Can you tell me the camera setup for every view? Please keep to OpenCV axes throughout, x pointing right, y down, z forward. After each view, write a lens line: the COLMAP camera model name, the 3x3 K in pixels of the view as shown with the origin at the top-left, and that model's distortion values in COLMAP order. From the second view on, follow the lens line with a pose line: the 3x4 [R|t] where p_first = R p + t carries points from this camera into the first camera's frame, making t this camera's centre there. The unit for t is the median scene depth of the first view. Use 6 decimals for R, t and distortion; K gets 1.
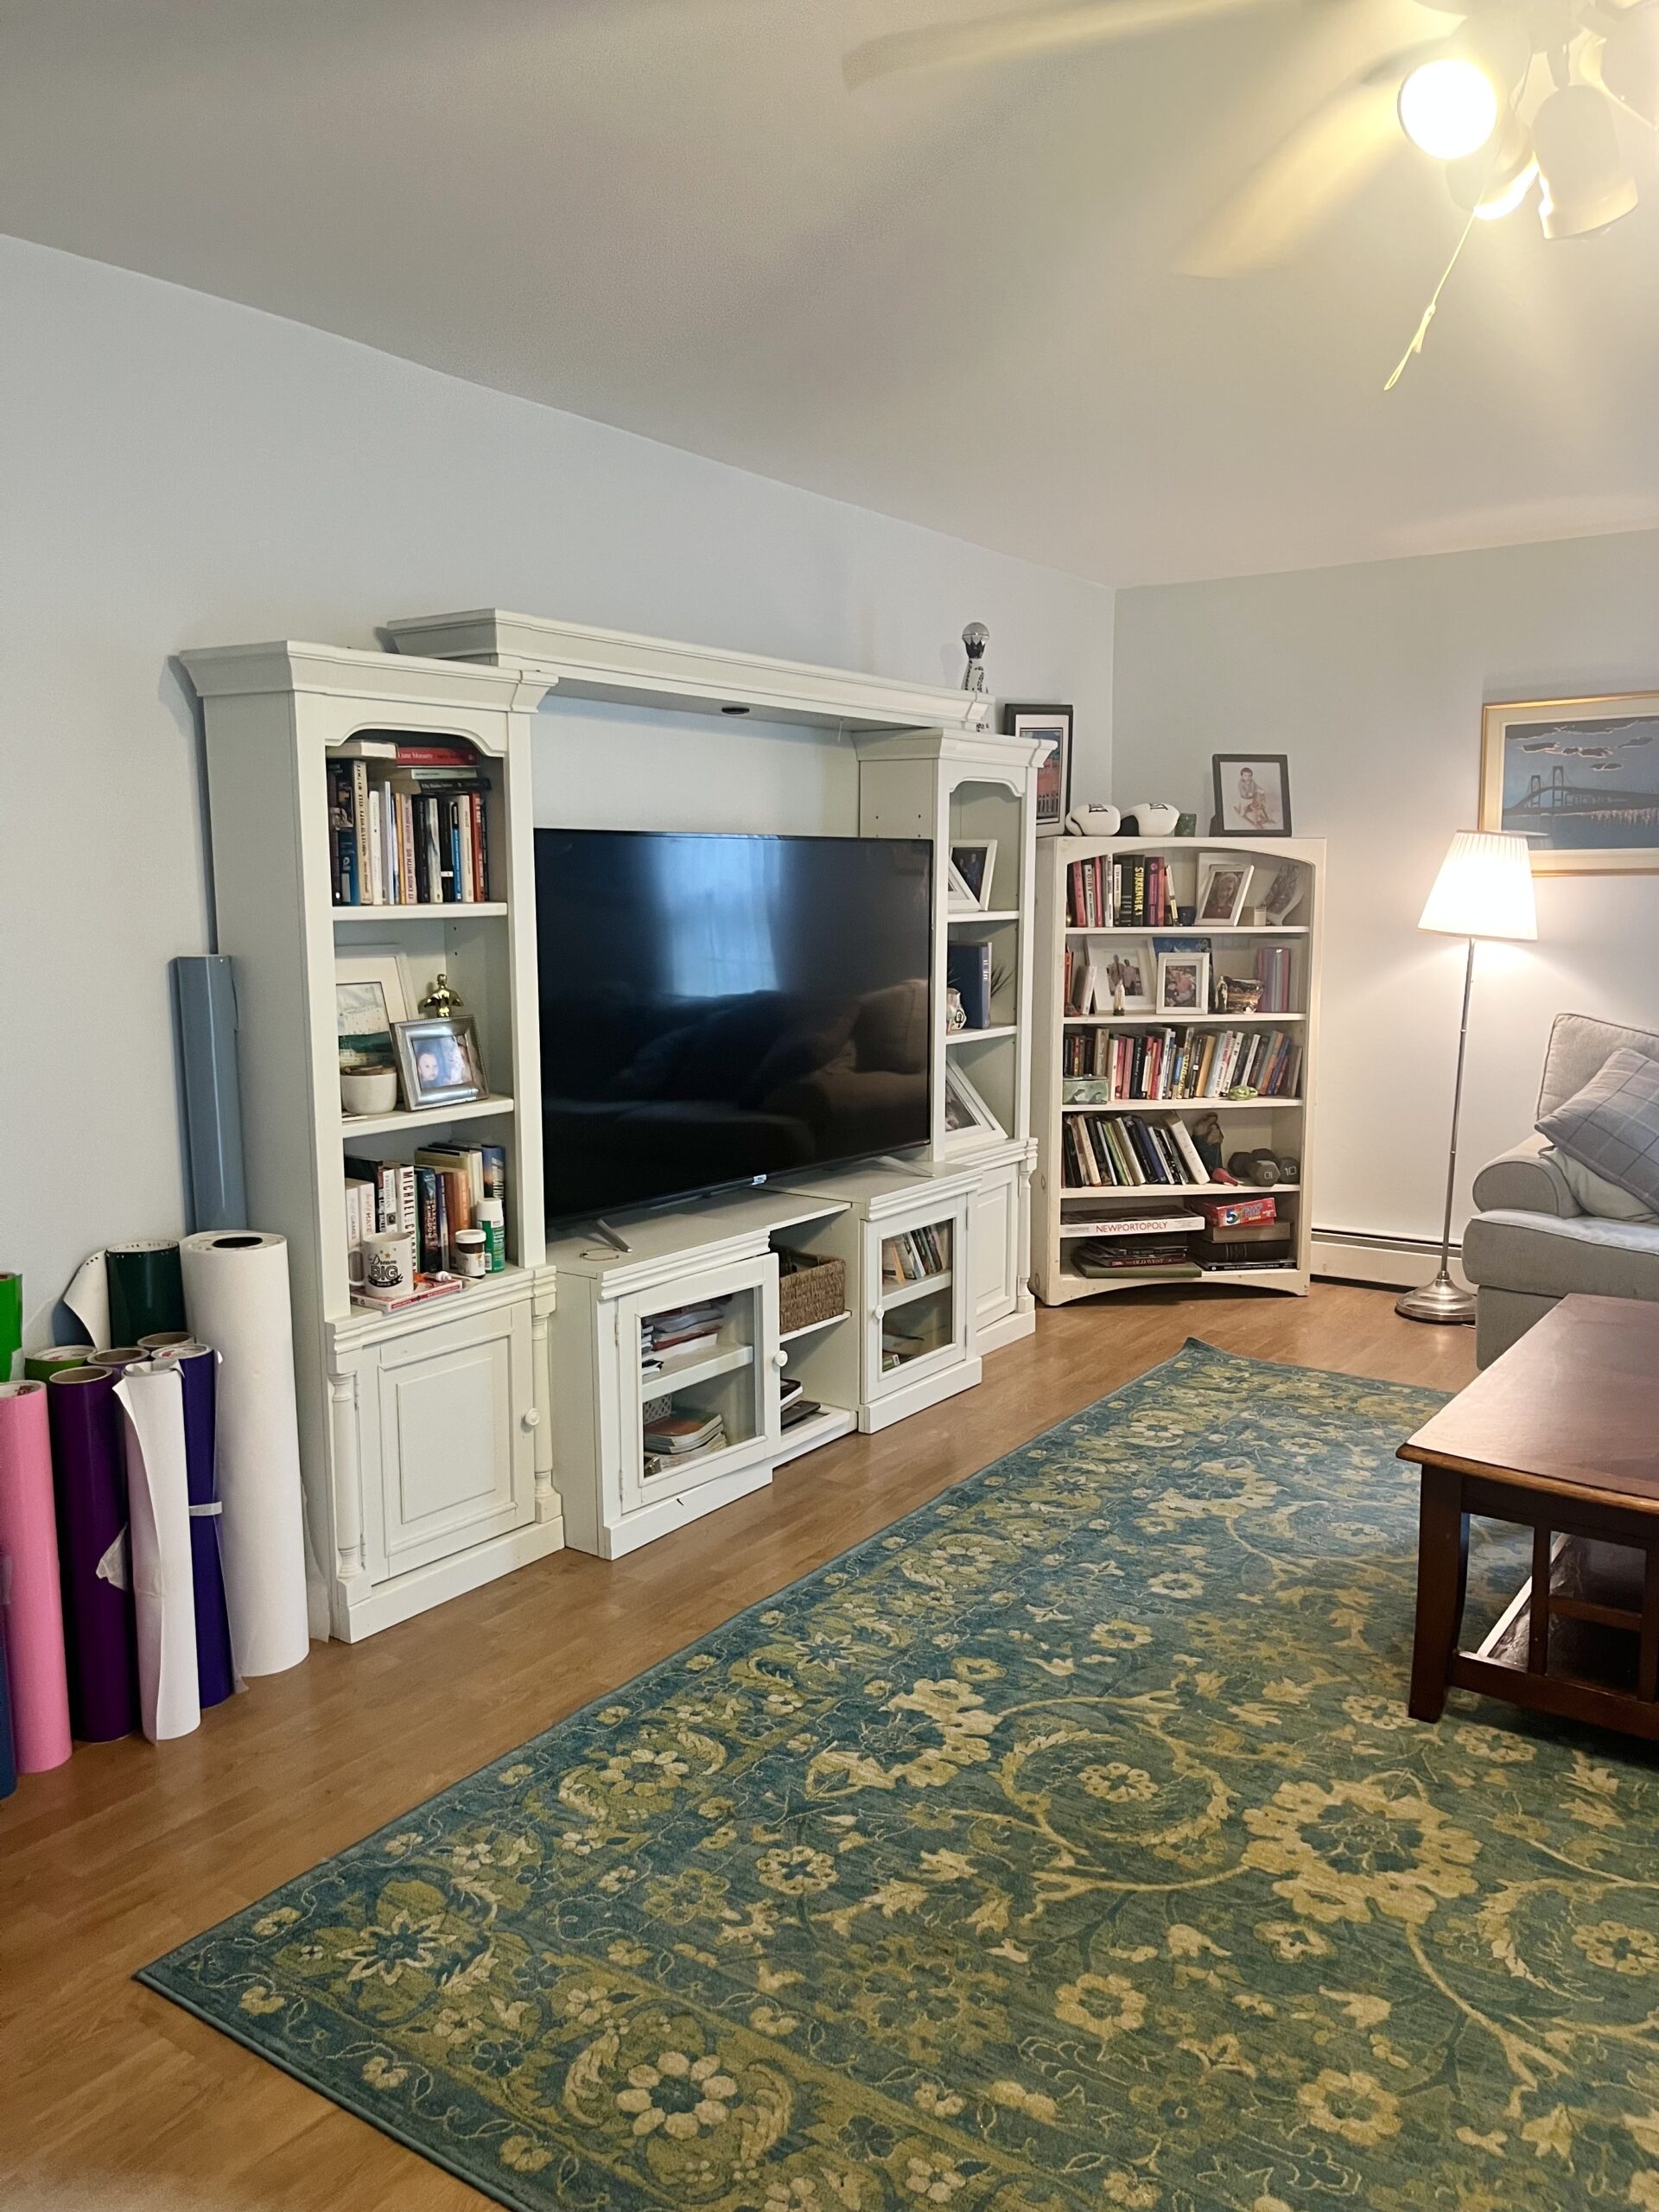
lens RADIAL K [[1671.6, 0, 839.8], [0, 1671.6, 1108.2], [0, 0, 1]] dist [0.056381, -0.080495]
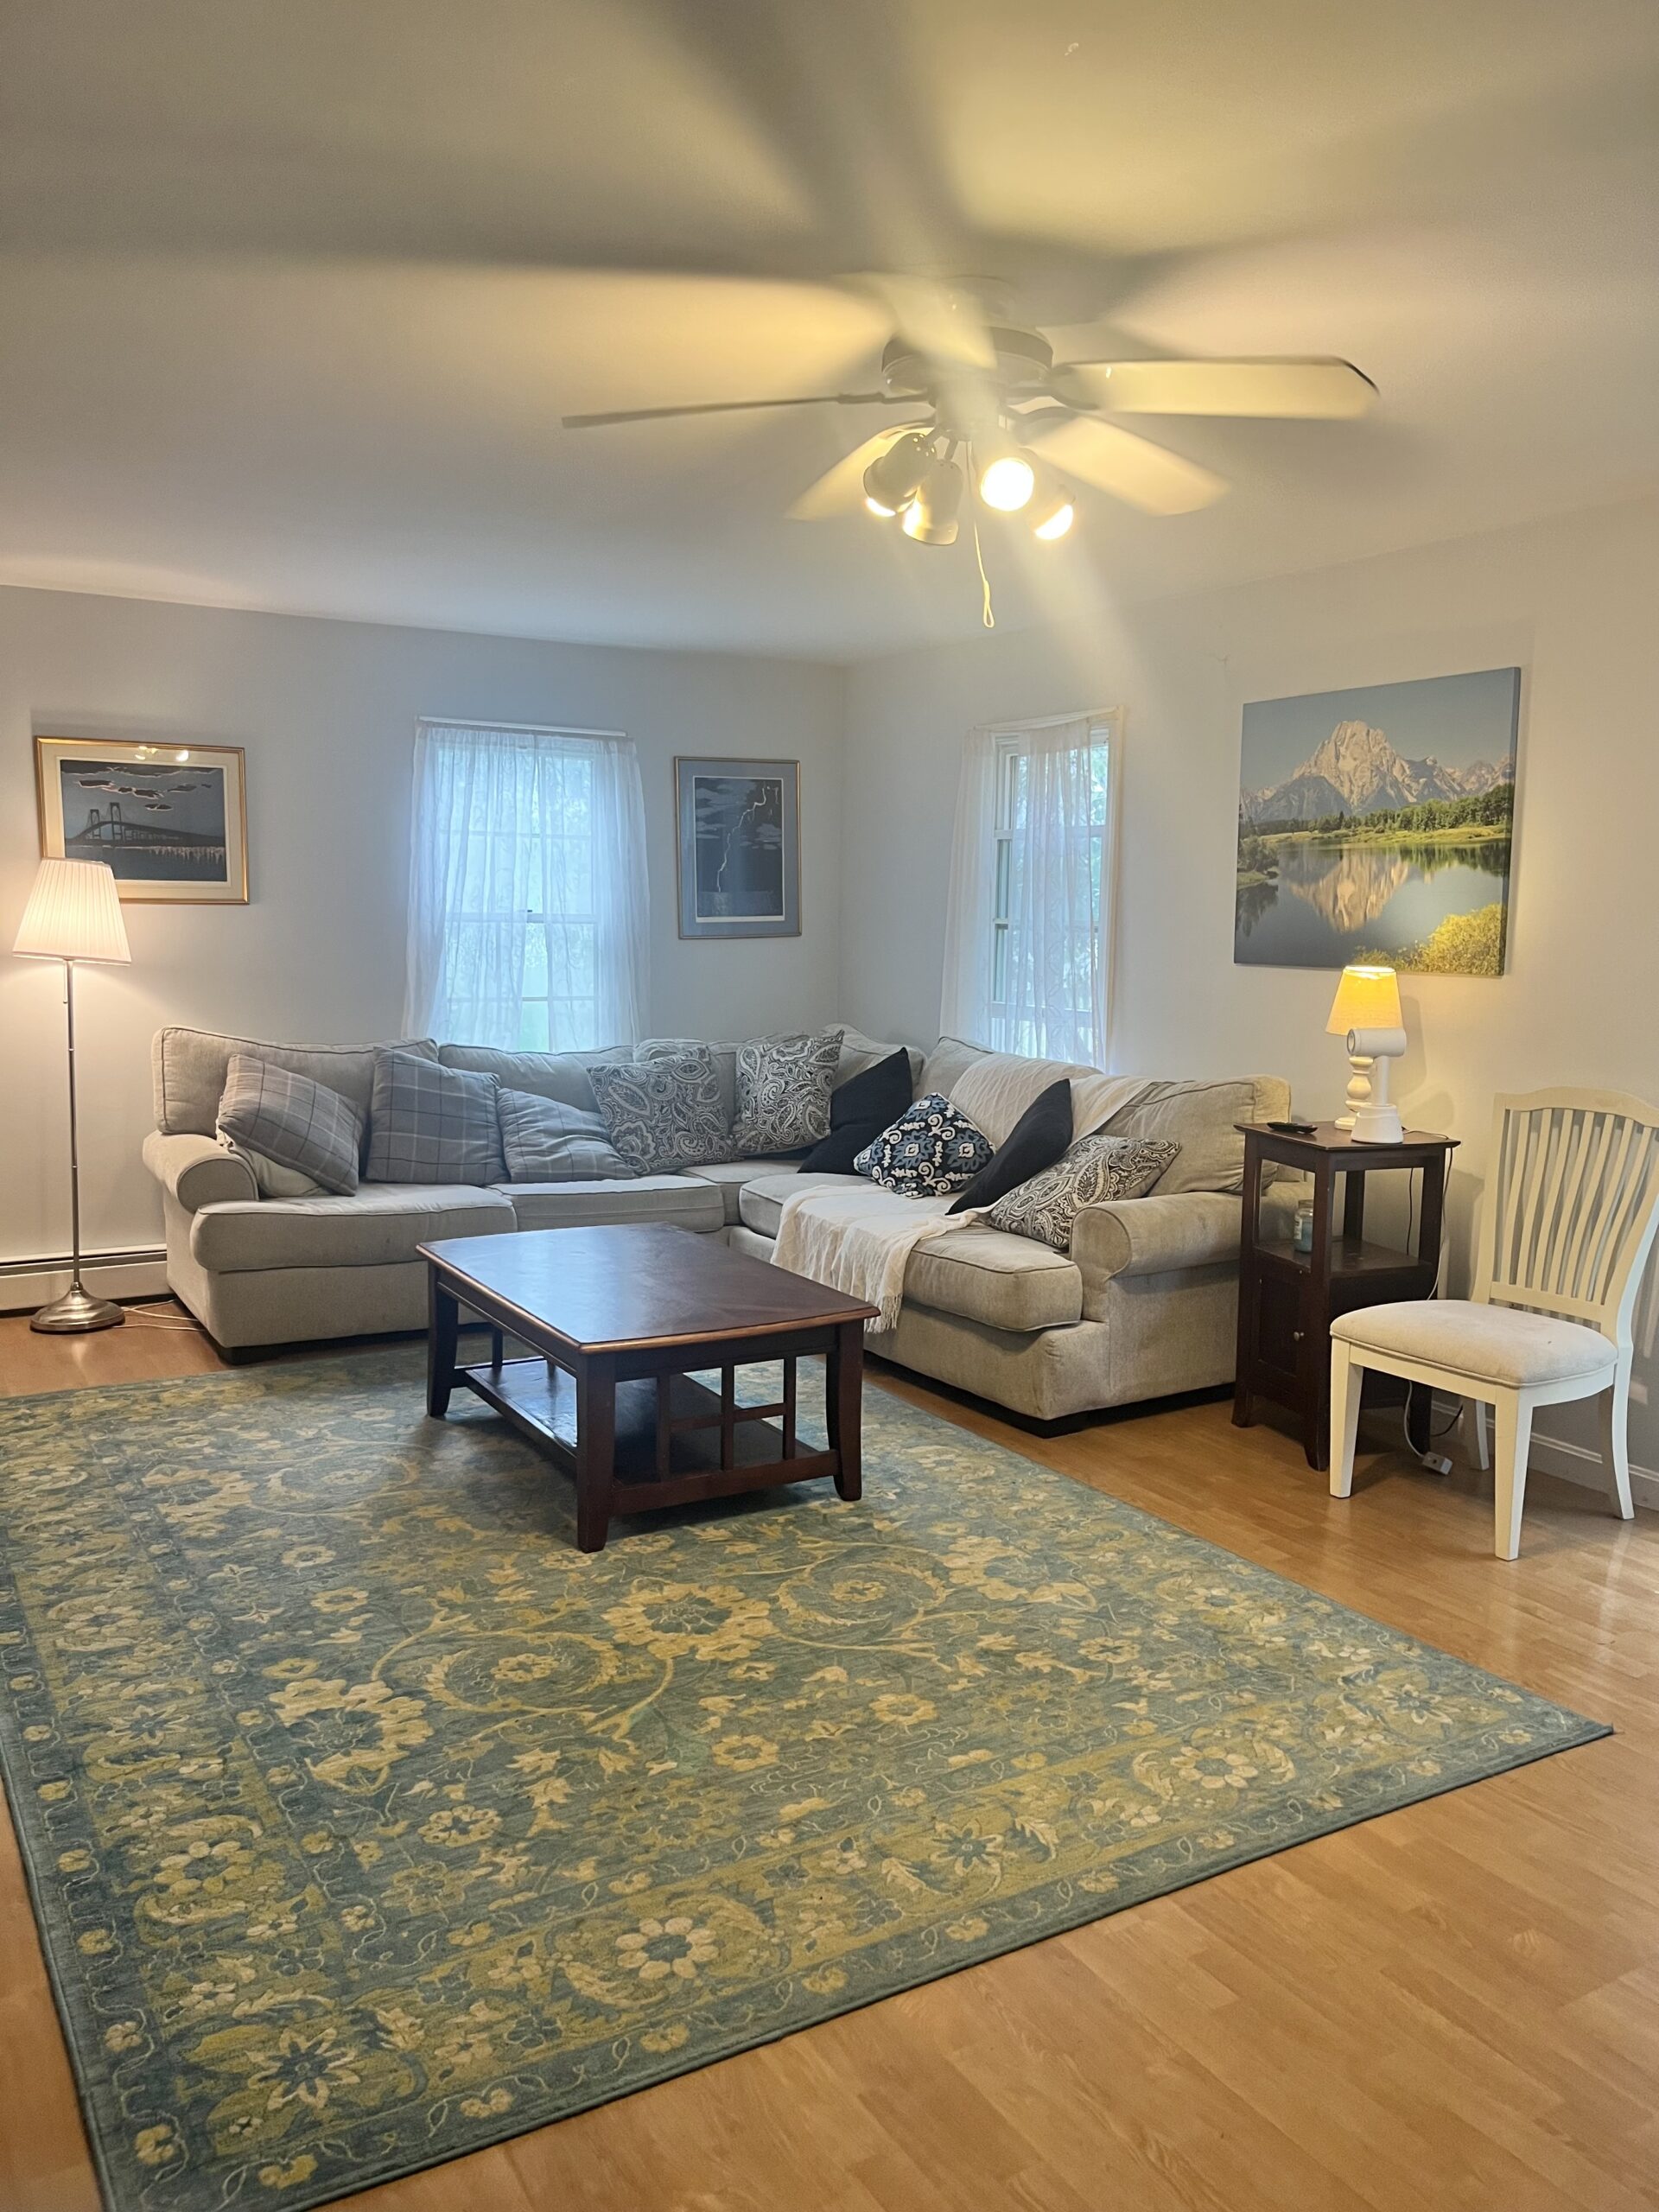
lens RADIAL K [[1671.6, 0, 851.3], [0, 1671.6, 1116.3], [0, 0, 1]] dist [0.056381, -0.080495]
pose [[0.407516, -0.095943, 0.908144, -0.657674], [0.102929, 0.992954, 0.058715, -0.028683], [-0.907379, 0.069548, 0.414520, 0.222763]]
